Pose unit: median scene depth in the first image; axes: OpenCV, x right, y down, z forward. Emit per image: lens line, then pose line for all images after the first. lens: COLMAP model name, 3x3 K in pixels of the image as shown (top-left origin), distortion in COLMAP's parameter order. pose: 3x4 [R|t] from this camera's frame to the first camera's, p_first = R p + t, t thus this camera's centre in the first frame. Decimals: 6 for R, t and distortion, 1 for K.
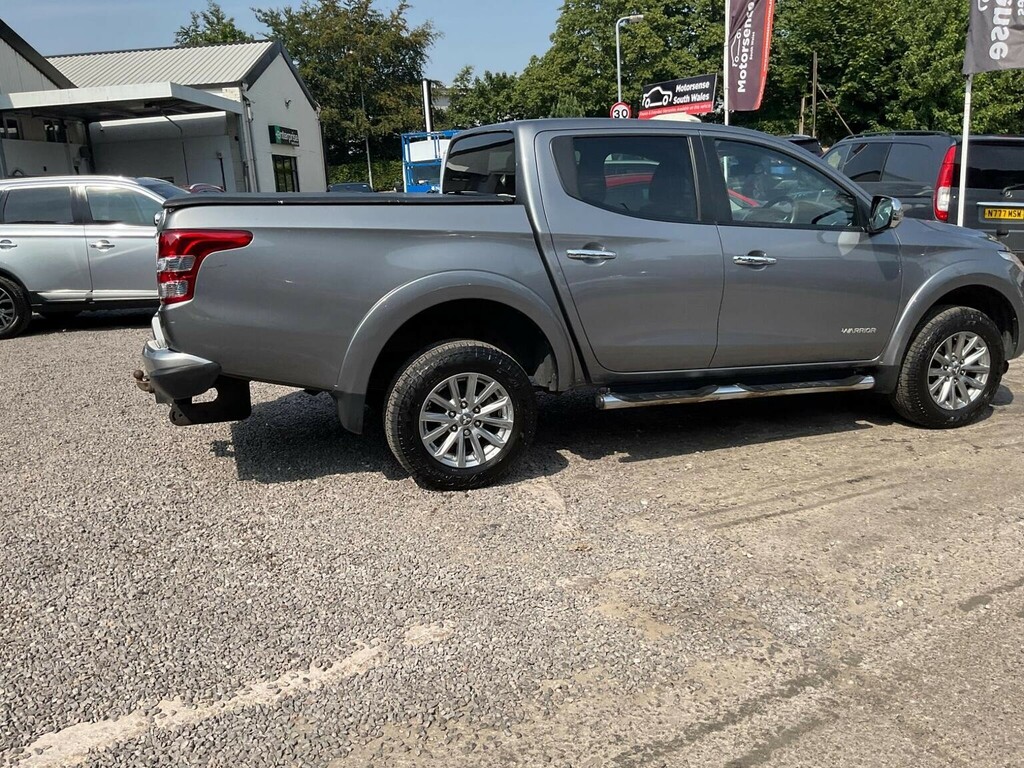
lens RADIAL K [[860.7, 0, 509.5], [0, 860.7, 382.3], [0, 0, 1]] dist [0.063685, -0.131748]
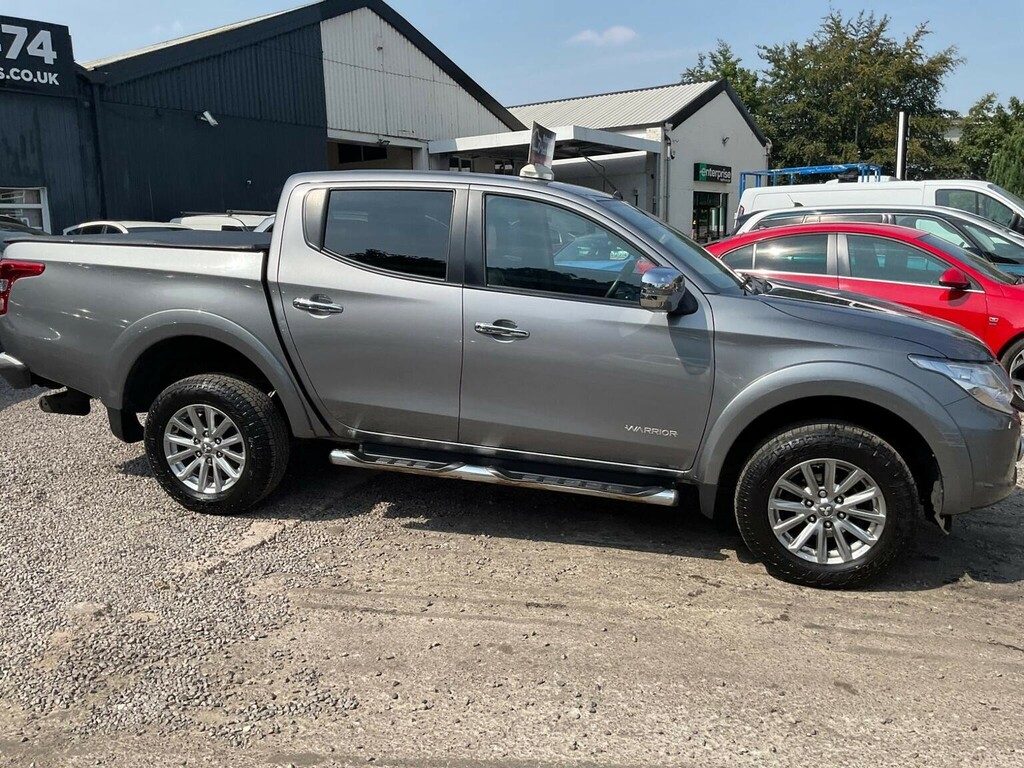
lens RADIAL K [[861.3, 0, 512.0], [0, 861.3, 377.5], [0, 0, 1]] dist [0.071992, -0.143275]
pose [[0.825589, 0.130972, -0.548861, 0.727761], [-0.153764, 0.988097, 0.004497, -0.092170], [0.542917, 0.080683, 0.835901, 0.253730]]
